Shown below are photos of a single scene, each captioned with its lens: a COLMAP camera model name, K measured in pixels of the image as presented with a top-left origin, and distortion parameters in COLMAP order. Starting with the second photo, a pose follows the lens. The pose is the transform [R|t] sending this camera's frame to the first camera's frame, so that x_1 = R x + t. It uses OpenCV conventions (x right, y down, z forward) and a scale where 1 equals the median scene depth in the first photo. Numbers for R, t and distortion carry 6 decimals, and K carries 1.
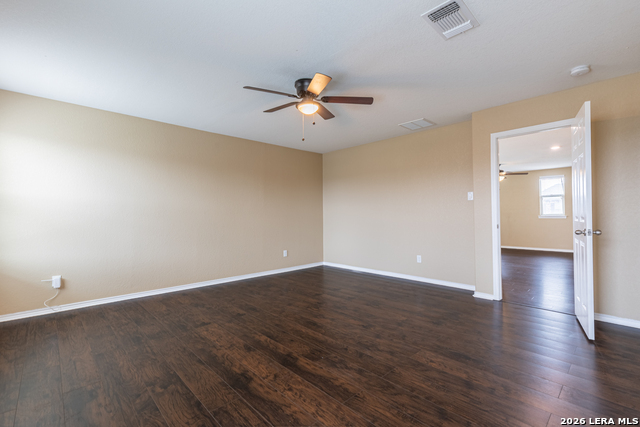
lens RADIAL K [[288.1, 0, 322.3], [0, 288.1, 213.5], [0, 0, 1]] dist [0.006486, 0.000295]
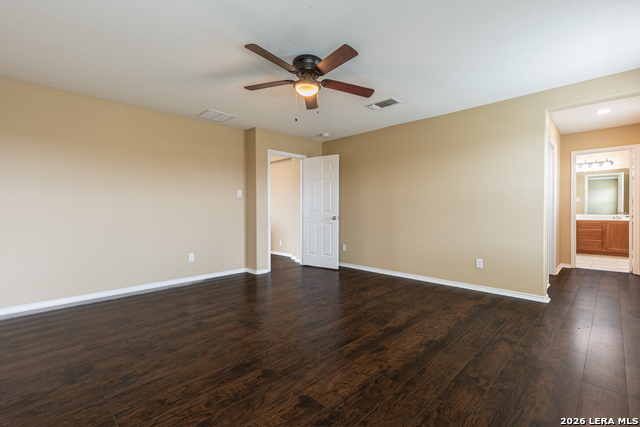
lens RADIAL K [[288.1, 0, 322.3], [0, 288.1, 213.5], [0, 0, 1]] dist [0.006486, 0.000295]
pose [[-0.024577, -0.007741, 0.999668, -1.151709], [-0.002758, 0.999967, 0.007675, 0.018766], [-0.999694, -0.002569, -0.024597, 1.178154]]
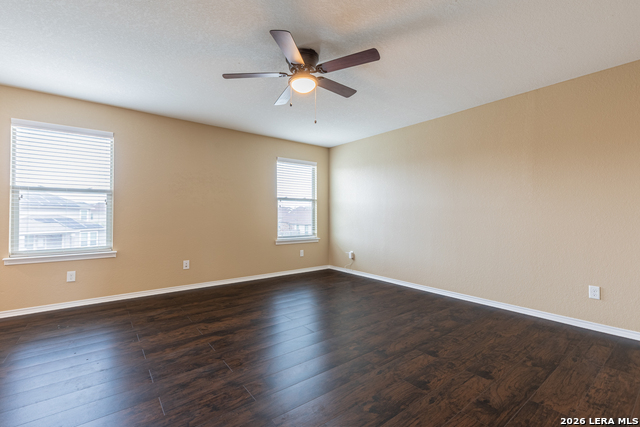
lens RADIAL K [[288.1, 0, 322.3], [0, 288.1, 213.5], [0, 0, 1]] dist [0.006486, 0.000295]
pose [[-0.100572, 0.002394, -0.994927, 0.935534], [0.006745, 0.999976, 0.001724, 0.004298], [0.994907, -0.006538, -0.100585, 1.373853]]
